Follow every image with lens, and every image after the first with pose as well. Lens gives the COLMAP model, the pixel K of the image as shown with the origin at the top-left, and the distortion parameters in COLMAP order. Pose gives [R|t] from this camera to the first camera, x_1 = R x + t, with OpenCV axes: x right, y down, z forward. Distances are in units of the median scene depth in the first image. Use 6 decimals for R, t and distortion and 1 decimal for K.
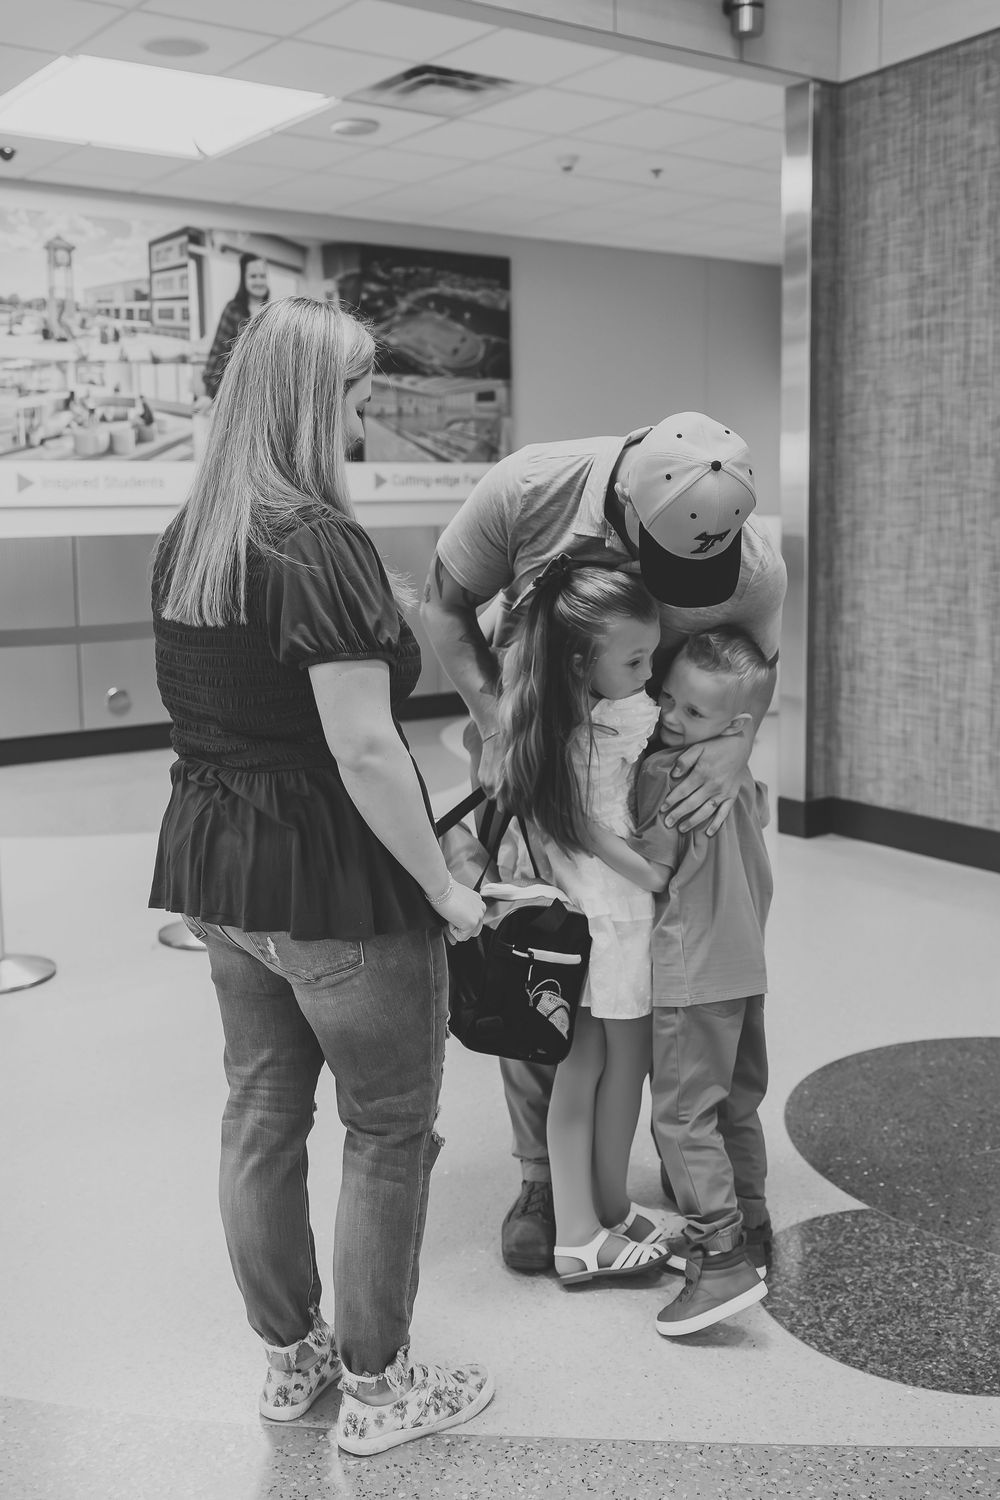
lens RADIAL K [[1479.3, 0, 352.8], [0, 1479.3, 662.9], [0, 0, 1]] dist [0.026178, 0.000000]
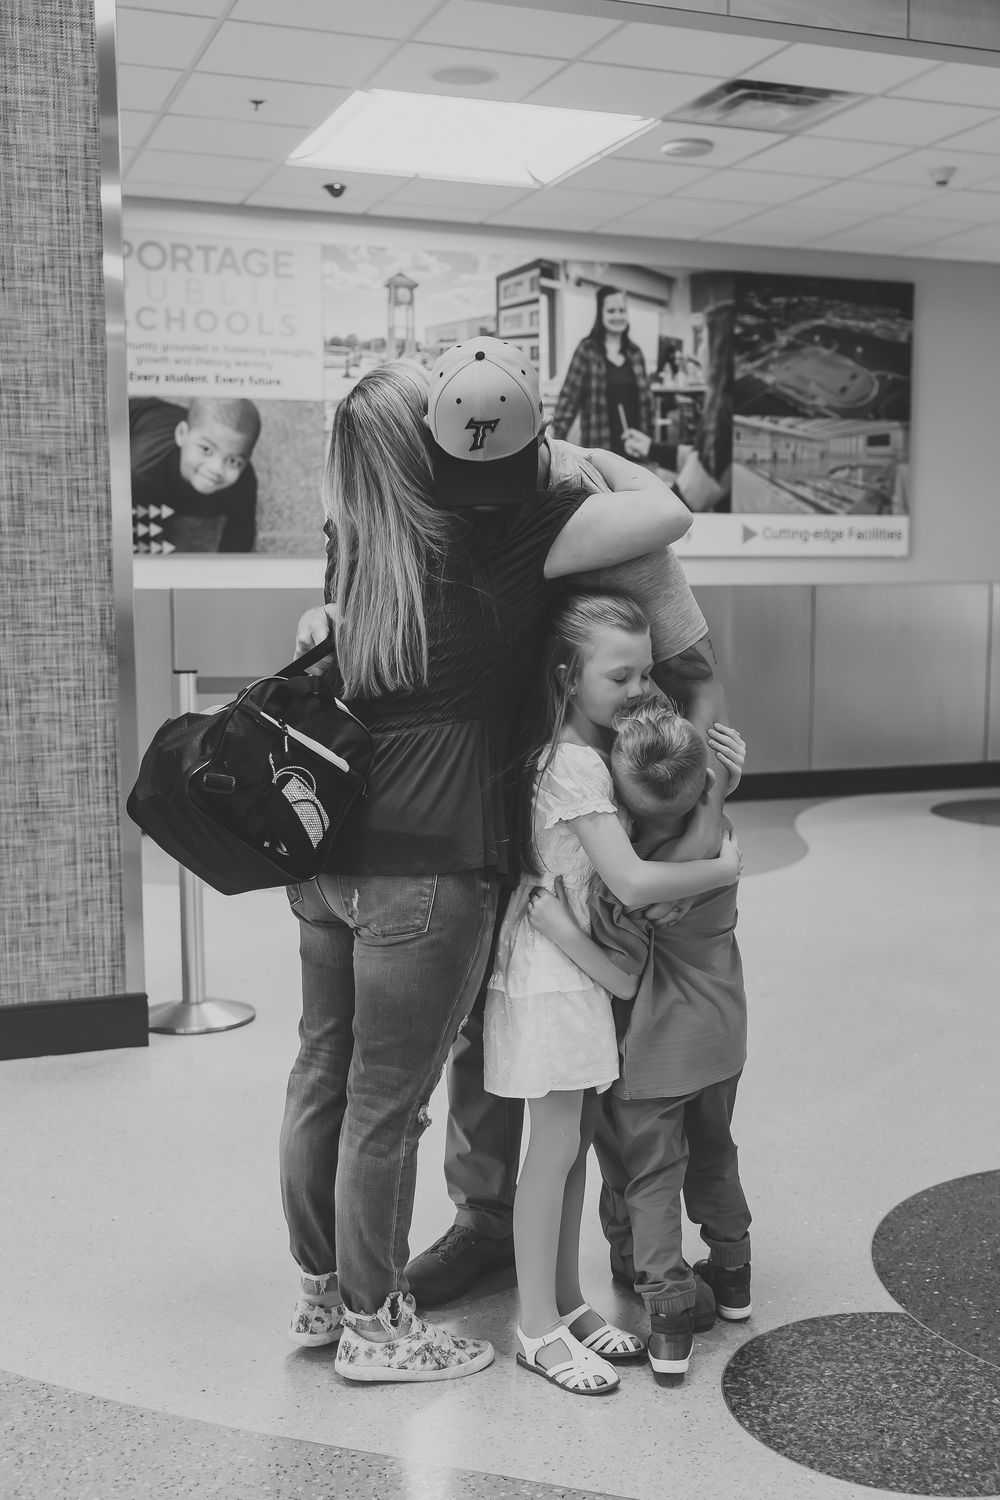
lens RADIAL K [[1638.6, 0, 486.6], [0, 1638.6, 778.1], [0, 0, 1]] dist [0.023116, 0.000000]
pose [[0.971660, 0.048602, -0.231334, 1.665017], [-0.042338, 0.998592, 0.031967, 0.028108], [0.232562, -0.021267, 0.972349, -0.367312]]
